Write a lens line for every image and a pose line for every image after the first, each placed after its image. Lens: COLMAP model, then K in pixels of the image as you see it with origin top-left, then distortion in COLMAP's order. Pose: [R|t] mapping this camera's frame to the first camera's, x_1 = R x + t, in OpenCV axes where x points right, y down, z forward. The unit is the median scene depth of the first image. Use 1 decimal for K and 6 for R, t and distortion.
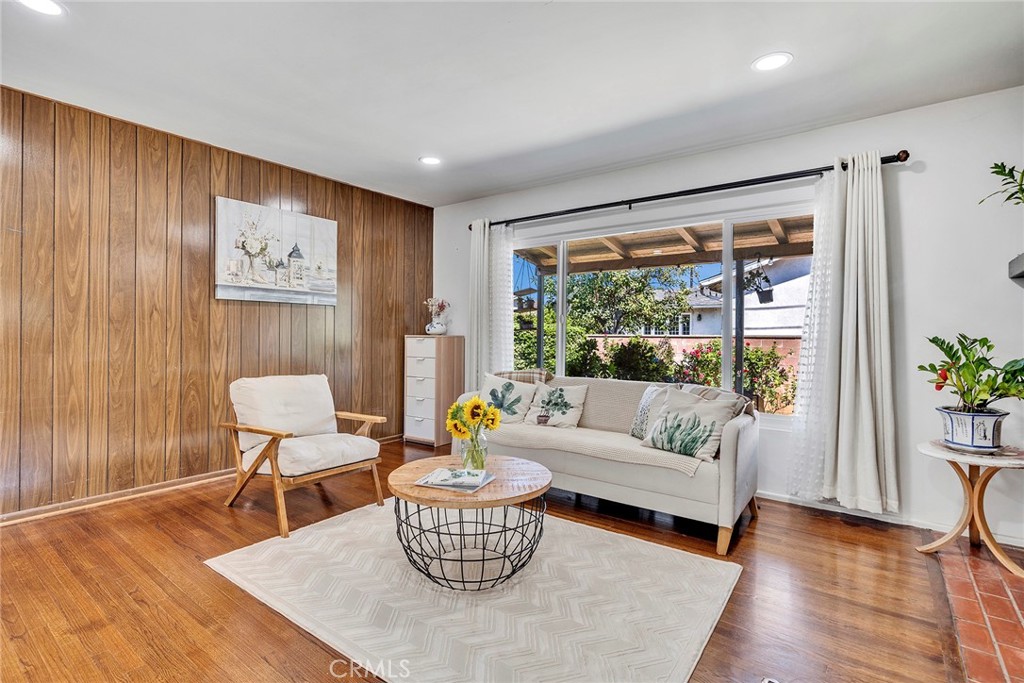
lens RADIAL K [[479.8, 0, 511.0], [0, 479.8, 339.6], [0, 0, 1]] dist [0.004159, -0.000010]
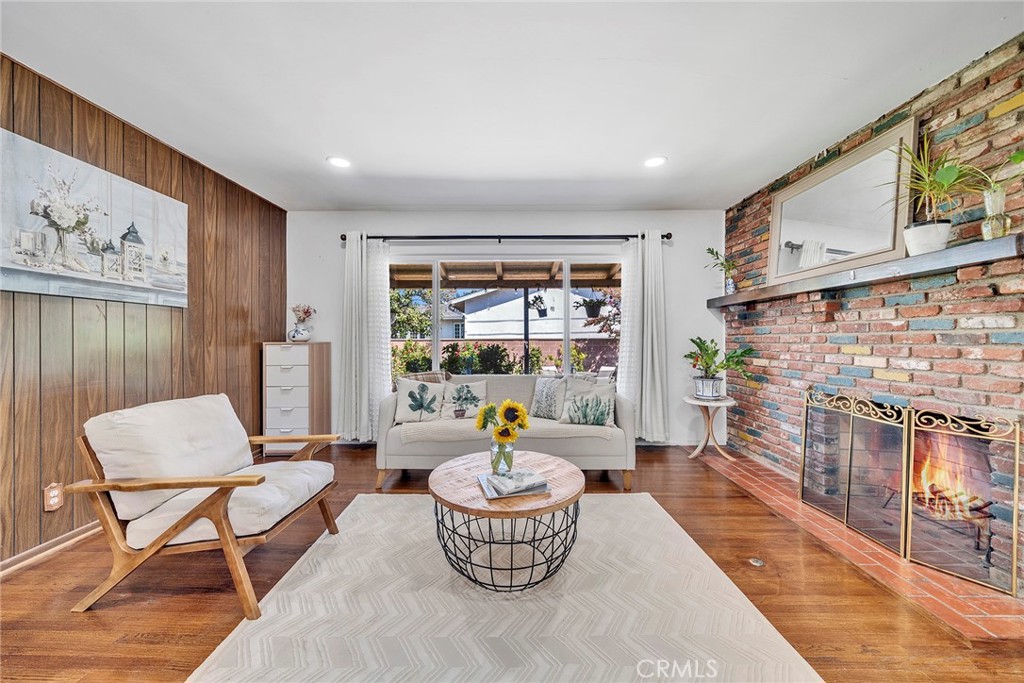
lens RADIAL K [[355.7, 0, 509.9], [0, 355.7, 341.6], [0, 0, 1]] dist [-0.006313, 0.000588]
pose [[0.809116, -0.015244, 0.587451, -0.307444], [0.016545, 0.999858, 0.003158, -0.006829], [-0.587416, 0.007164, 0.809253, 0.214328]]
